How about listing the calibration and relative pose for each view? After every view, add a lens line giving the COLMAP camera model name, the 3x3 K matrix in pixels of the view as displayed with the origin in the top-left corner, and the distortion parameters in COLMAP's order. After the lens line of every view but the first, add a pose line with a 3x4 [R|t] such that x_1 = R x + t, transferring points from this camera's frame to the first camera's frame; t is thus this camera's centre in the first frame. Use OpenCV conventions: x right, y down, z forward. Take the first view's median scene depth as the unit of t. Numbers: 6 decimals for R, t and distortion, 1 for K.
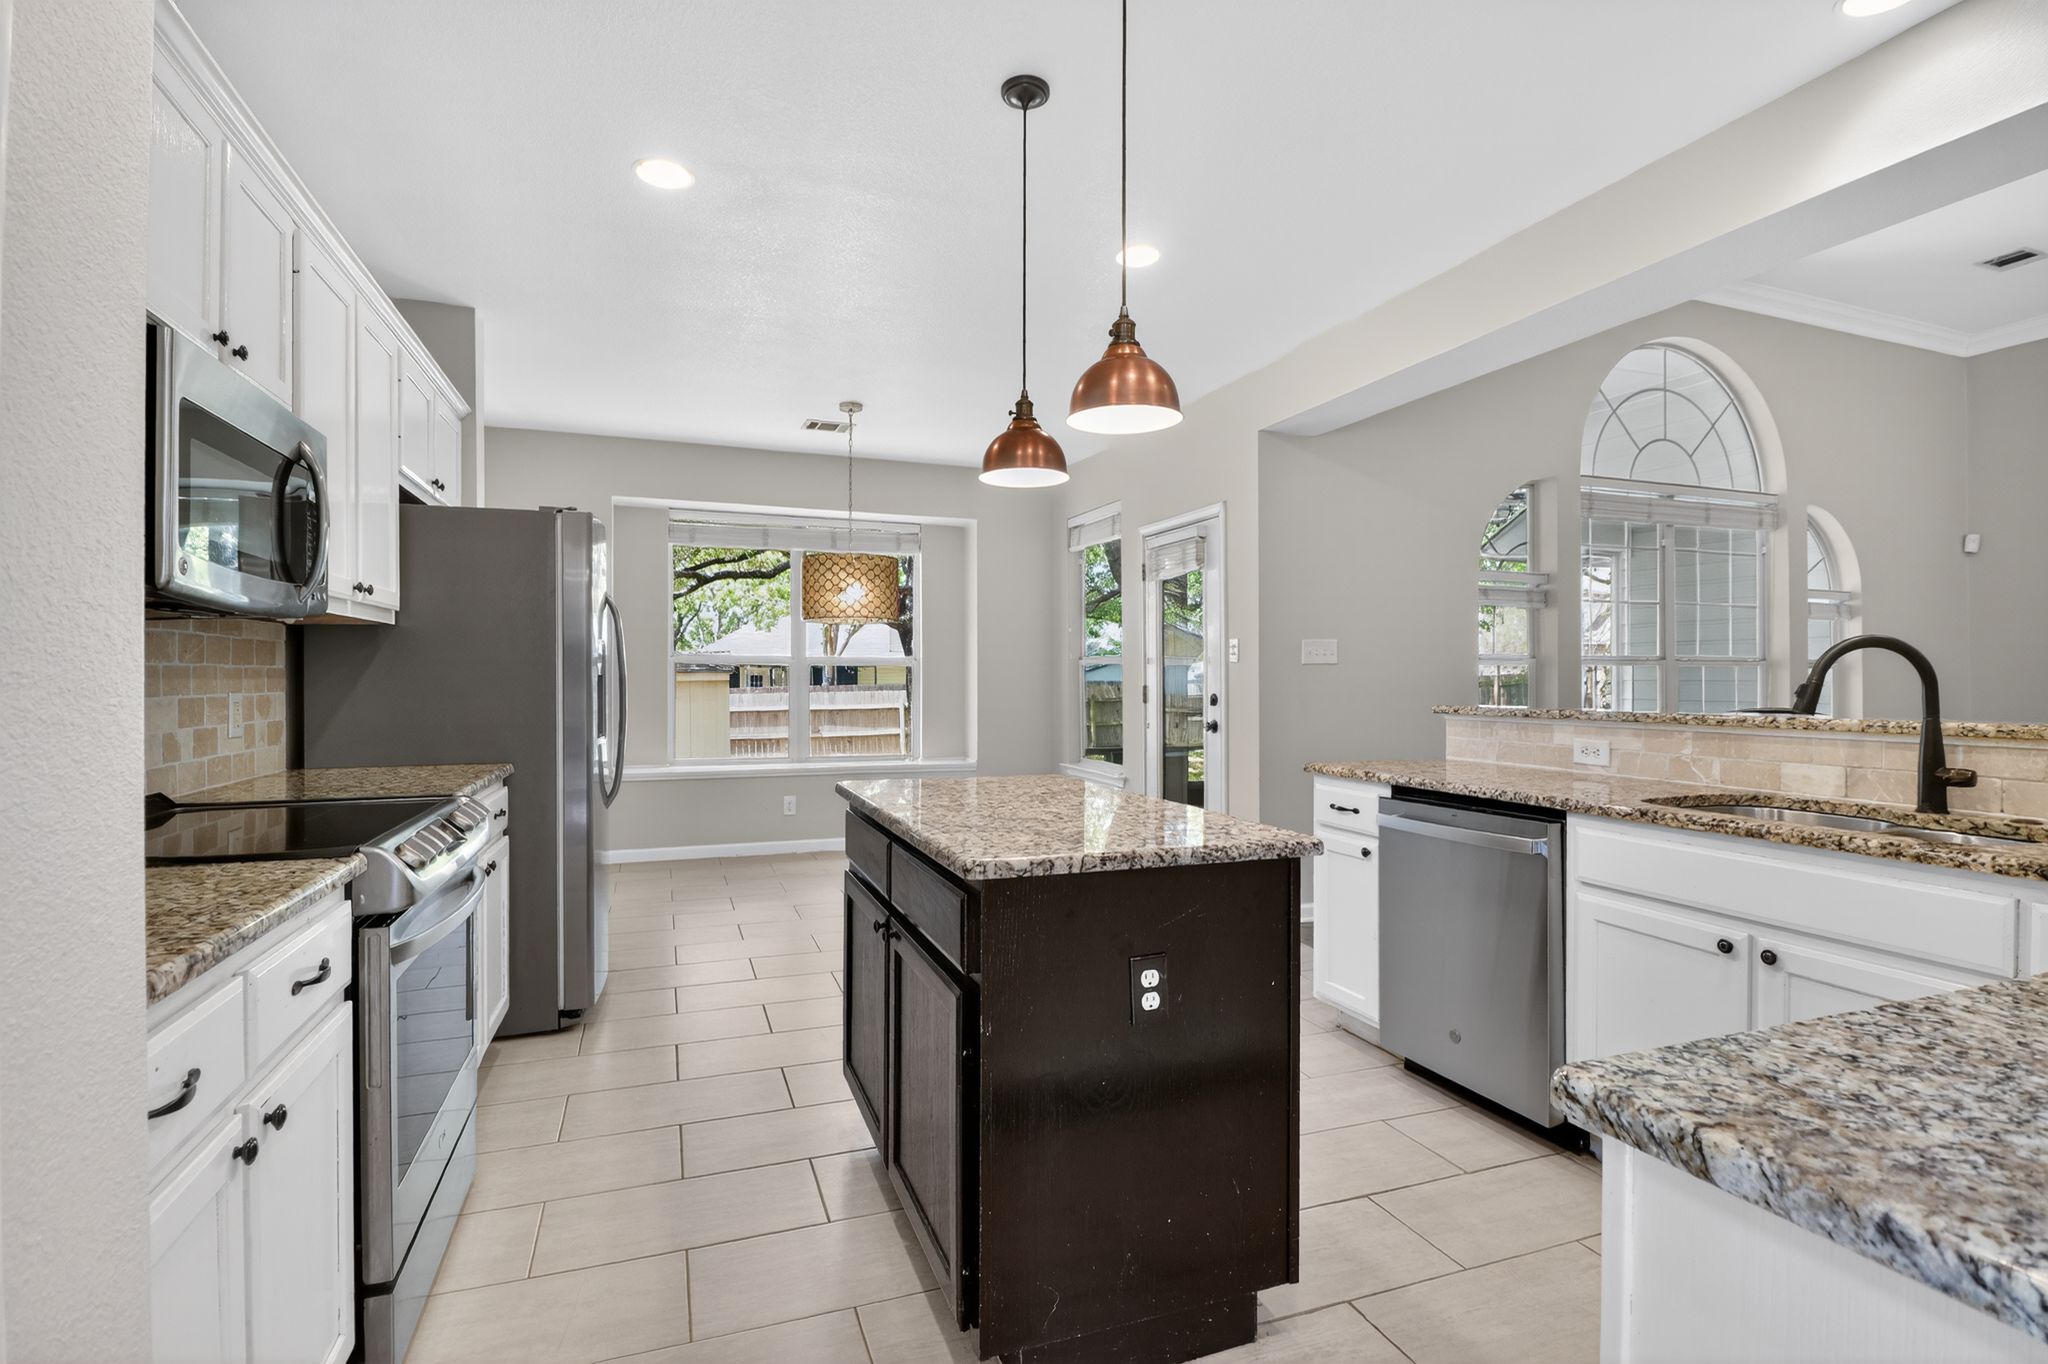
lens RADIAL K [[1006.6, 0, 1024.0], [0, 1006.6, 682.0], [0, 0, 1]] dist [-0.000653, -0.000750]
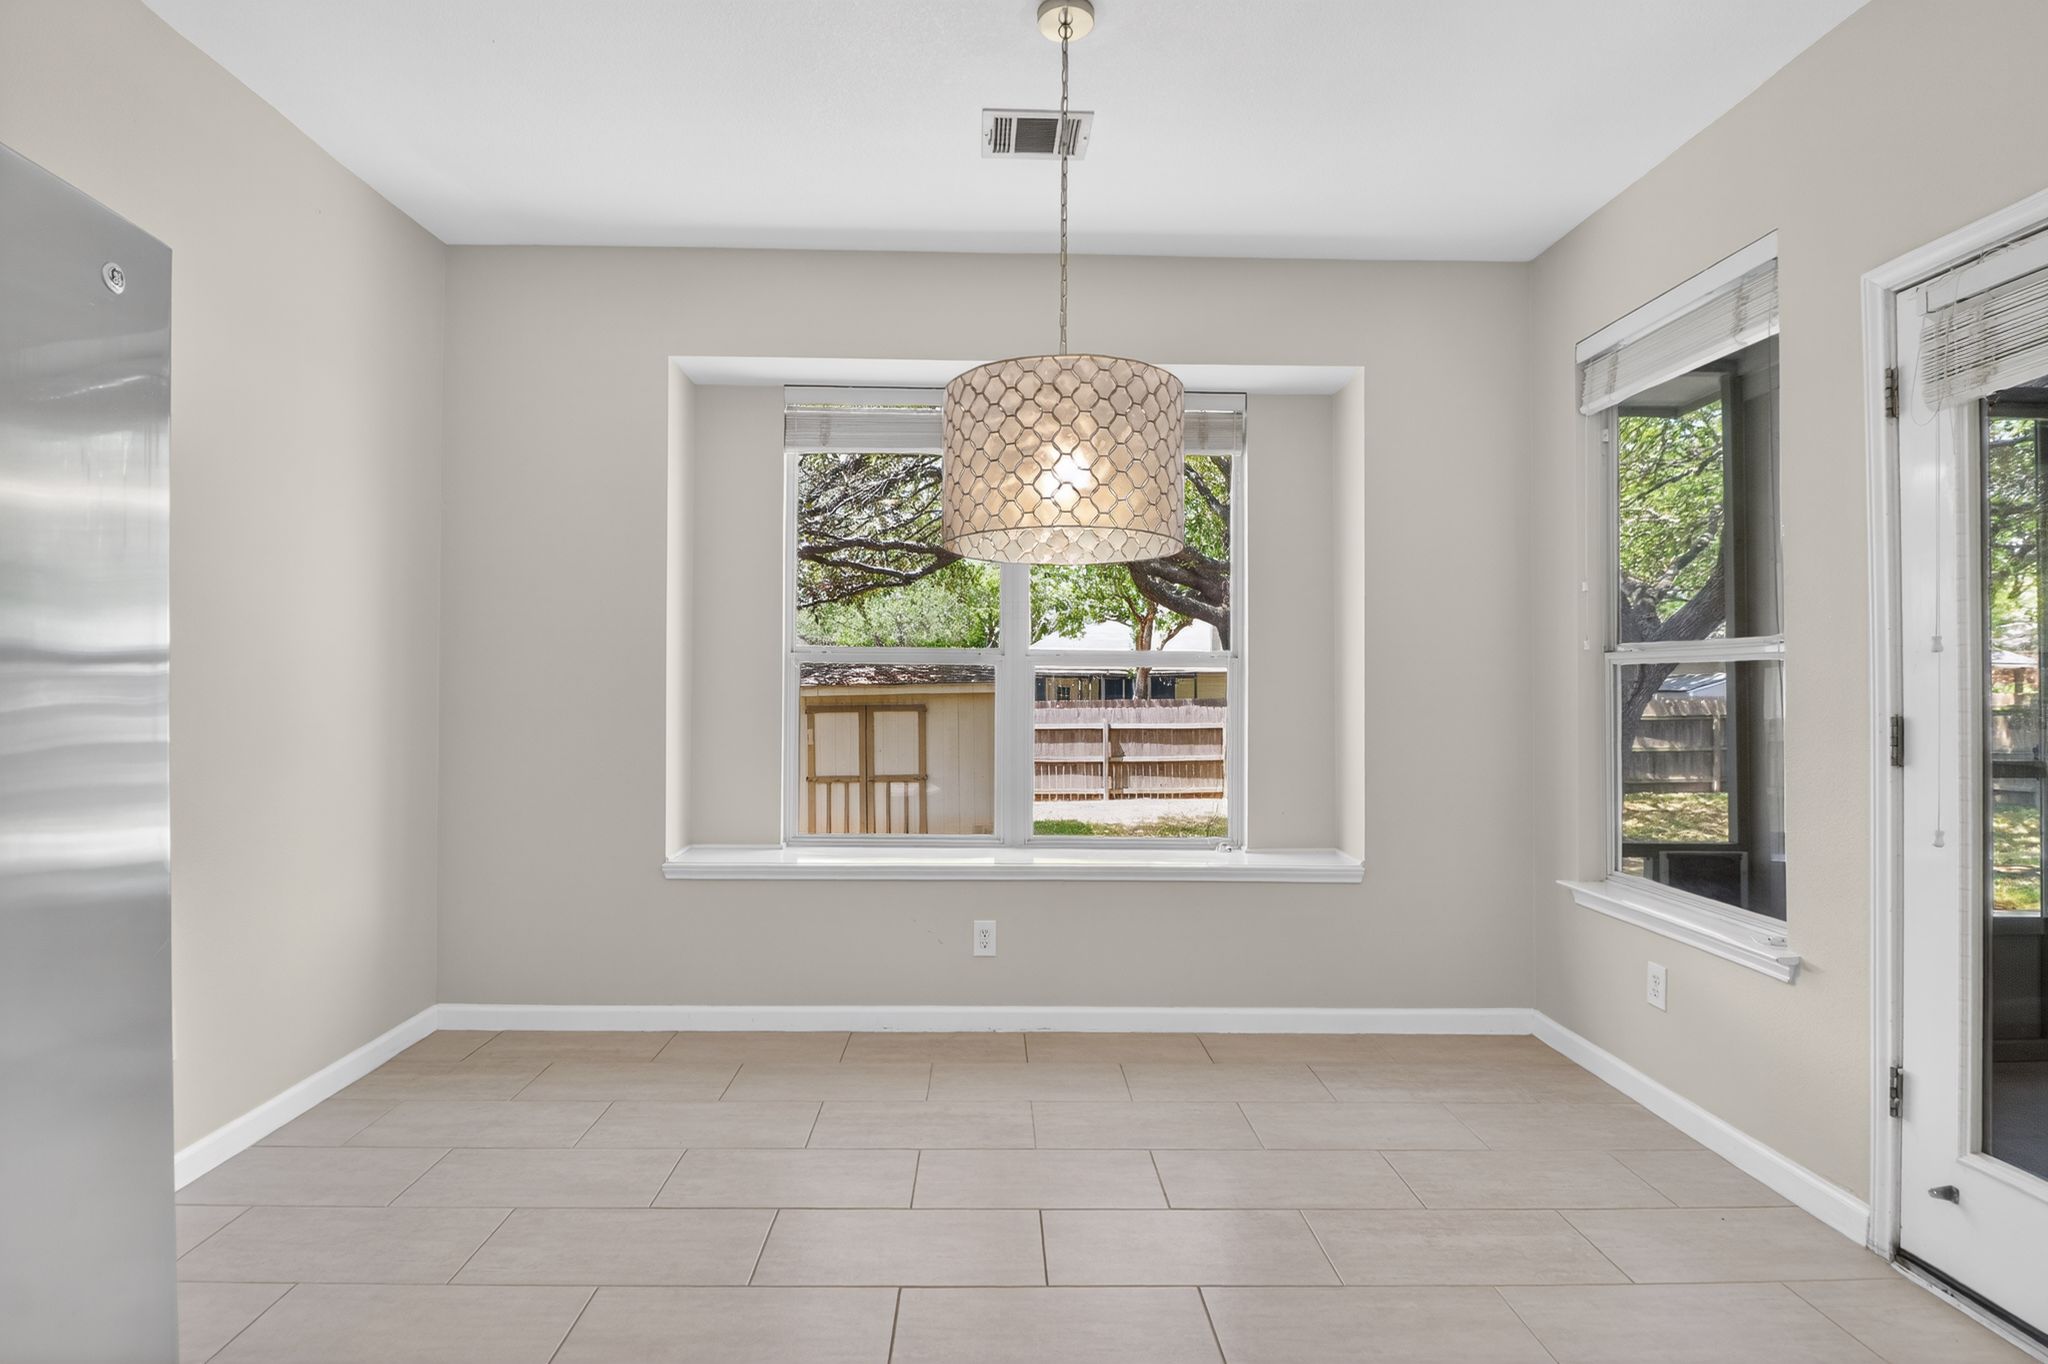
lens RADIAL K [[989.0, 0, 1006.7], [0, 989.0, 689.1], [0, 0, 1]] dist [-0.003323, -0.000966]
pose [[0.941333, 0.002468, -0.337470, -0.048616], [-0.004140, 0.999982, -0.004237, -0.002507], [0.337454, 0.005386, 0.941327, 0.496253]]
